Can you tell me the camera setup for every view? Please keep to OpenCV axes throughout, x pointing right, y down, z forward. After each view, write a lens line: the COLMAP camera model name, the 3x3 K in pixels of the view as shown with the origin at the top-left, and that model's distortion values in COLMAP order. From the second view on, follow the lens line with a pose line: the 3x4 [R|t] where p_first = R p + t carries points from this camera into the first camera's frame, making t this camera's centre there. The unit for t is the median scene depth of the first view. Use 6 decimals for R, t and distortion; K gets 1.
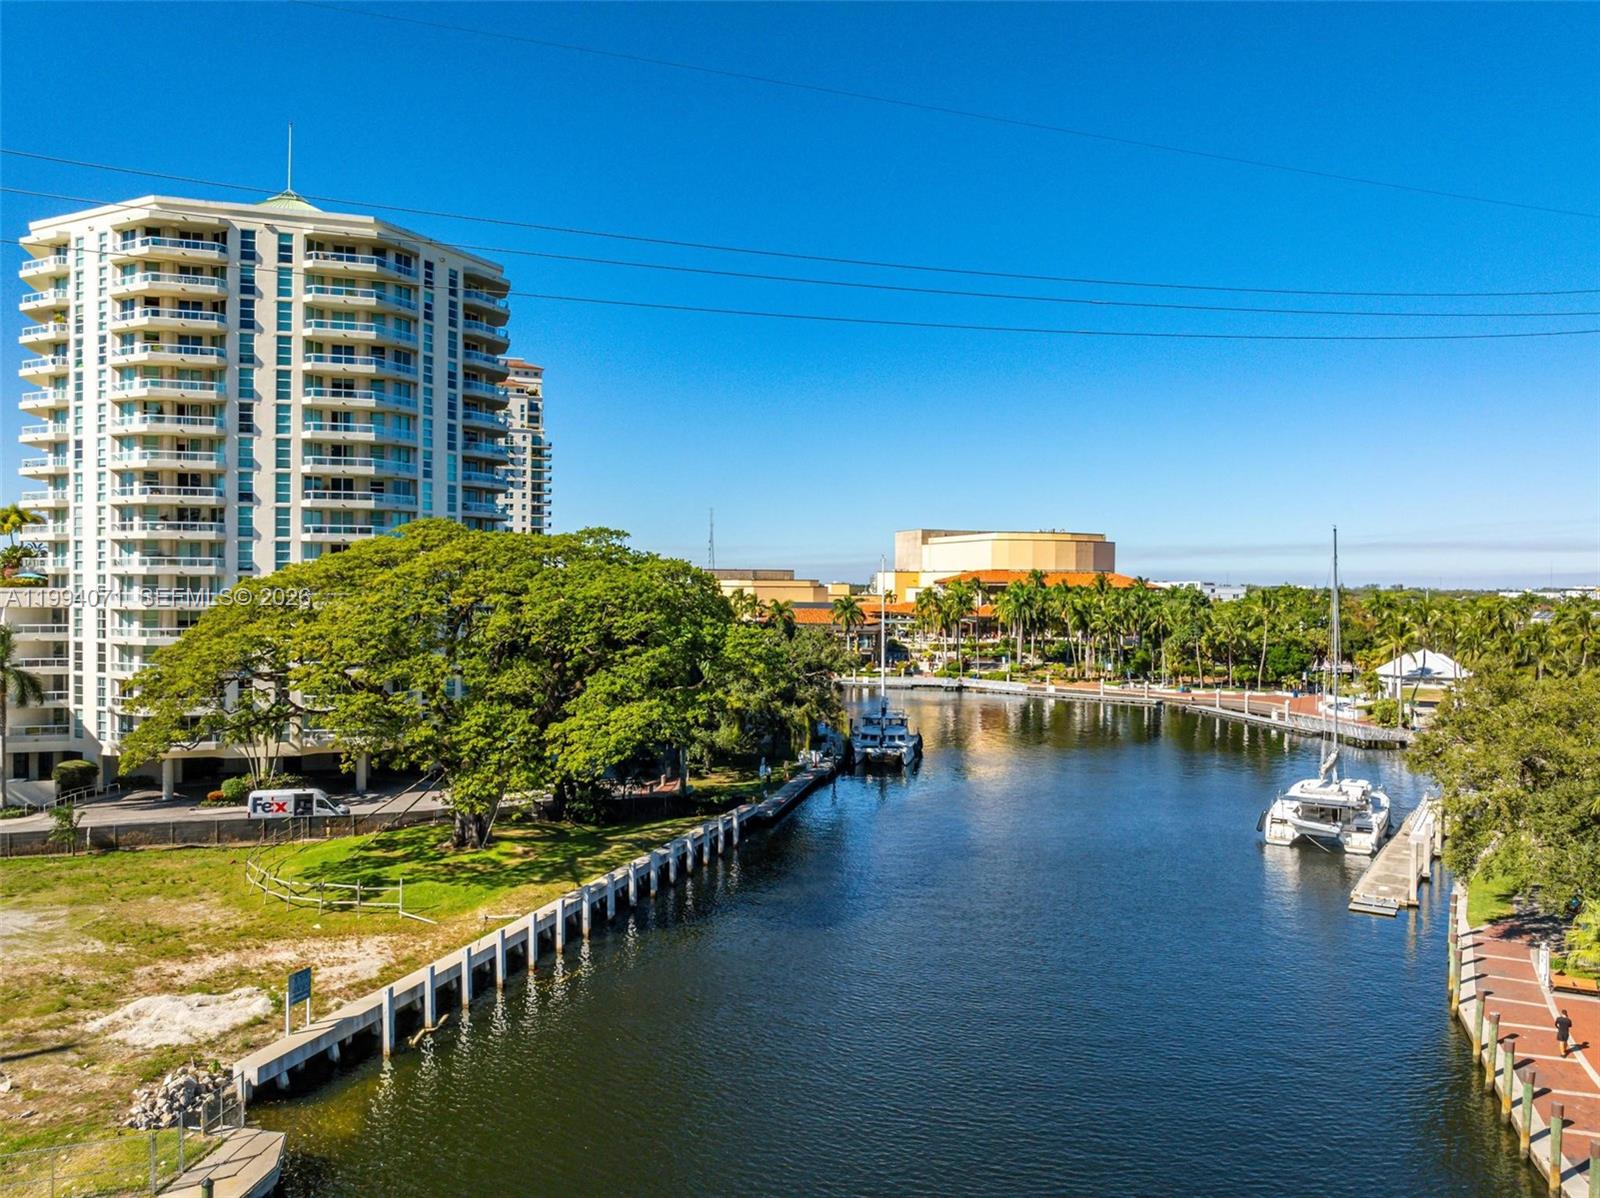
lens RADIAL K [[1125.1, 0, 800.0], [0, 1125.1, 599.0], [0, 0, 1]] dist [-0.034443, 0.002576]
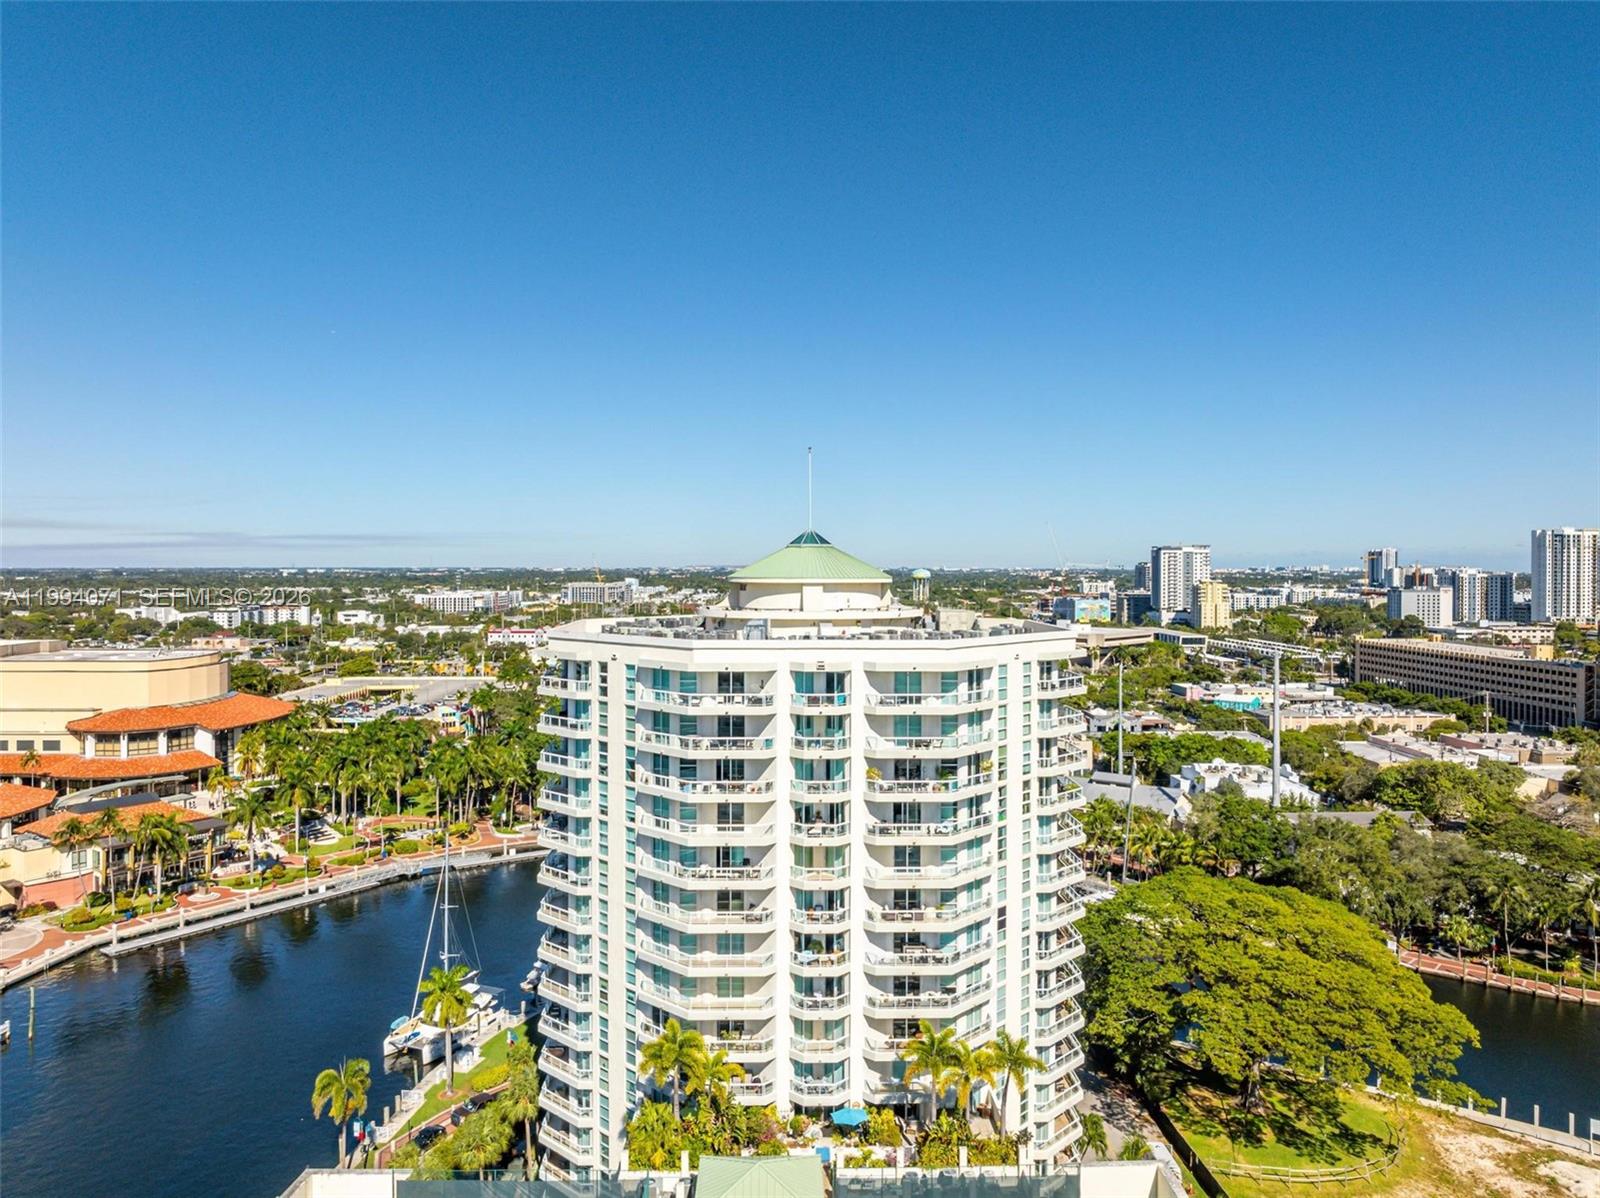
lens RADIAL K [[1134.3, 0, 800.0], [0, 1134.3, 599.0], [0, 0, 1]] dist [-0.002760, -0.036405]
pose [[0.307900, -0.034437, 0.950795, -1.516870], [0.010841, 0.999407, 0.032688, -0.409373], [-0.951357, 0.000243, 0.308090, 0.892020]]
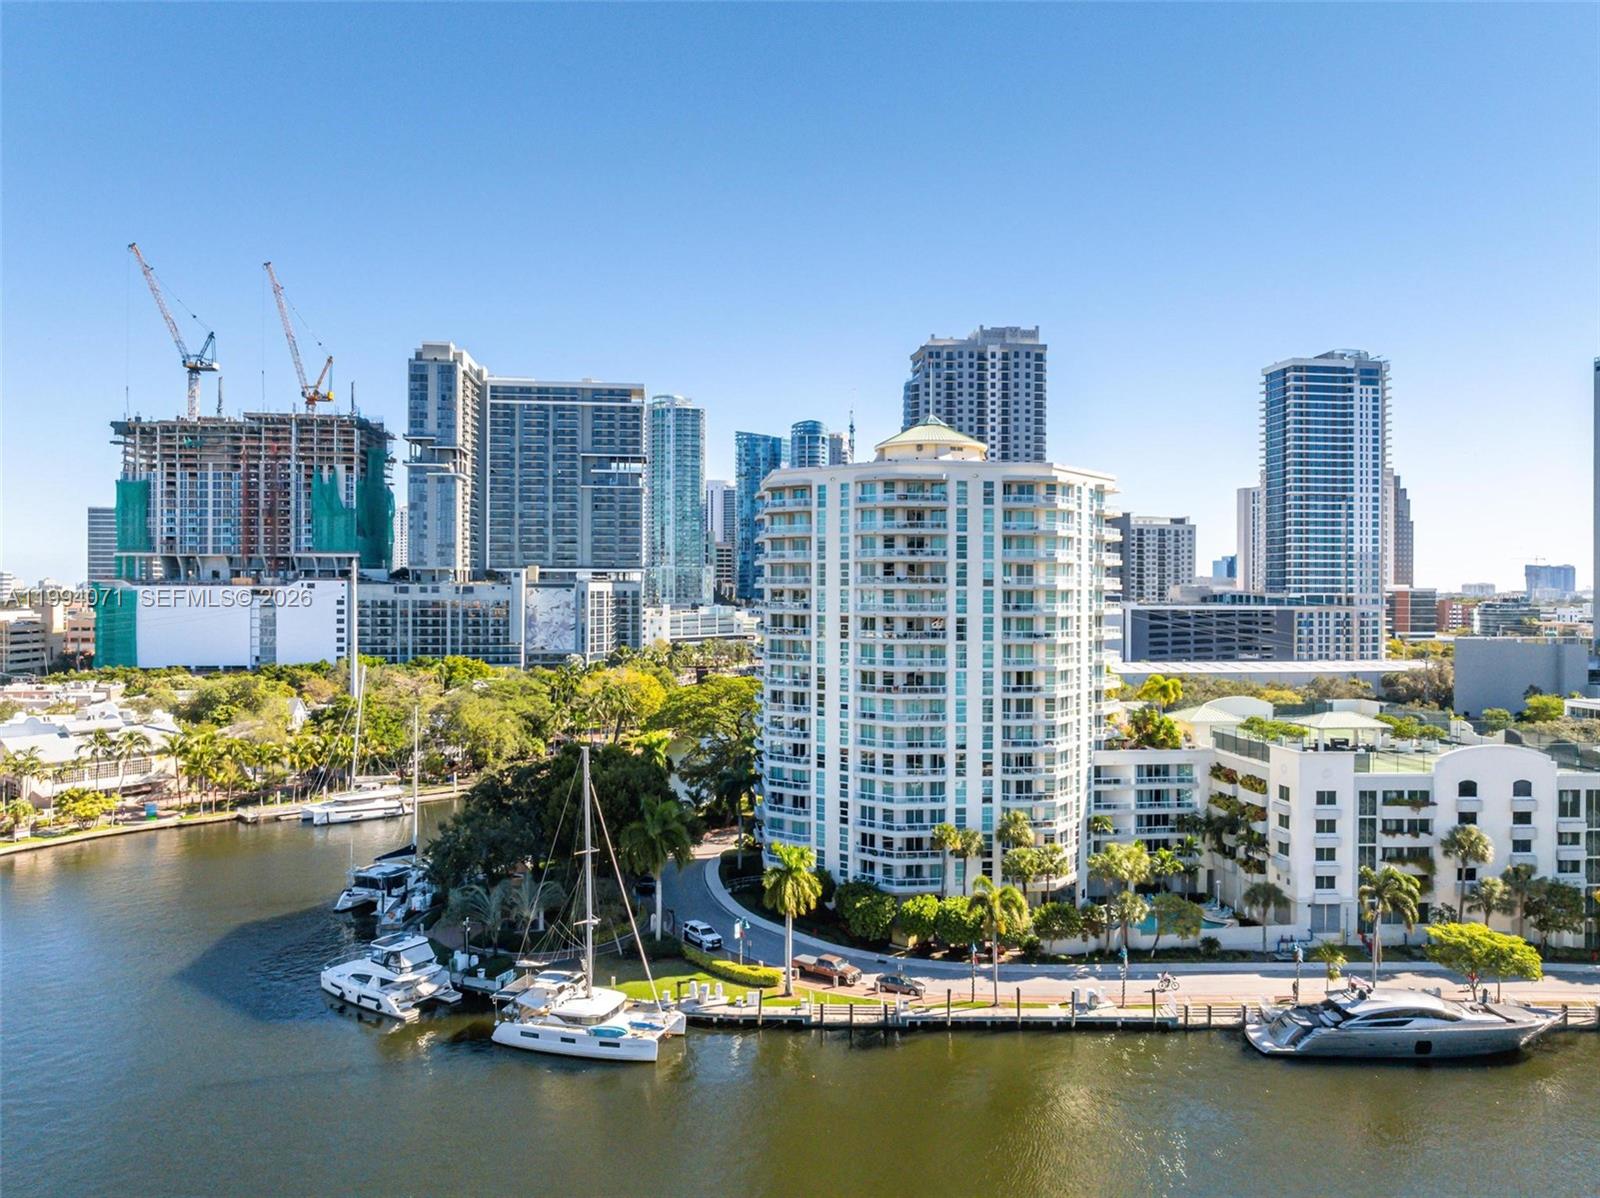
lens RADIAL K [[1134.3, 0, 800.0], [0, 1134.3, 599.0], [0, 0, 1]] dist [-0.002760, -0.036405]
pose [[-0.968131, -0.014702, 0.250014, -0.755145], [-0.007875, 0.999569, 0.028287, -0.235363], [-0.250322, 0.025417, -0.967829, 2.703675]]
